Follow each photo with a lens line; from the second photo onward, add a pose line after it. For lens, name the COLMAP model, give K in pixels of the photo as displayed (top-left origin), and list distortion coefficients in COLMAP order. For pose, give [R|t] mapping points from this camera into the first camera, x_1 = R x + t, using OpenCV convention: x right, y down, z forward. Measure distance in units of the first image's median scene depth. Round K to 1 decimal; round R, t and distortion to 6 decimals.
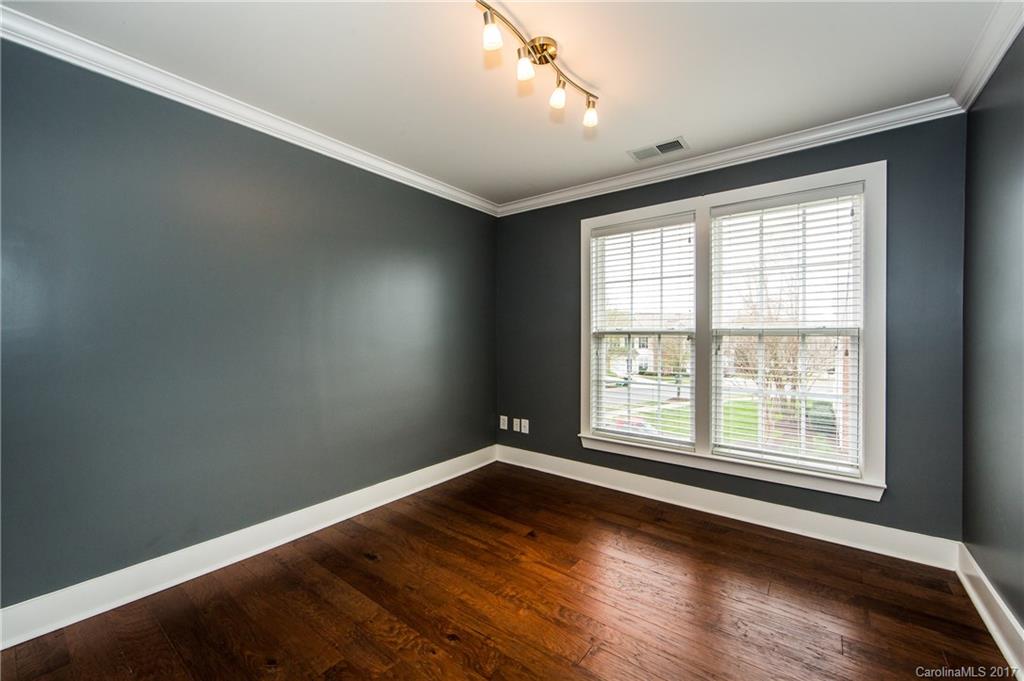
lens RADIAL K [[405.2, 0, 519.2], [0, 405.2, 339.9], [0, 0, 1]] dist [-0.001474, -0.000287]
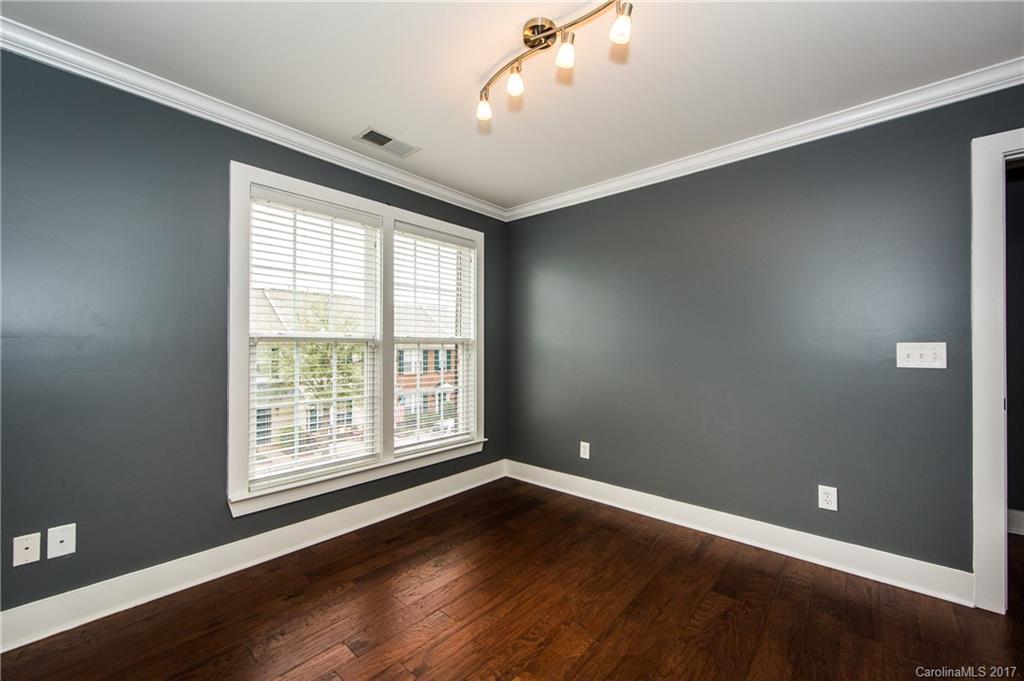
lens RADIAL K [[409.2, 0, 513.5], [0, 409.2, 341.8], [0, 0, 1]] dist [0.008956, 0.000047]
pose [[0.086137, 0.010900, 0.996224, -0.584779], [0.008121, 0.999899, -0.011643, 0.000689], [-0.996250, 0.009093, 0.086039, 0.653868]]
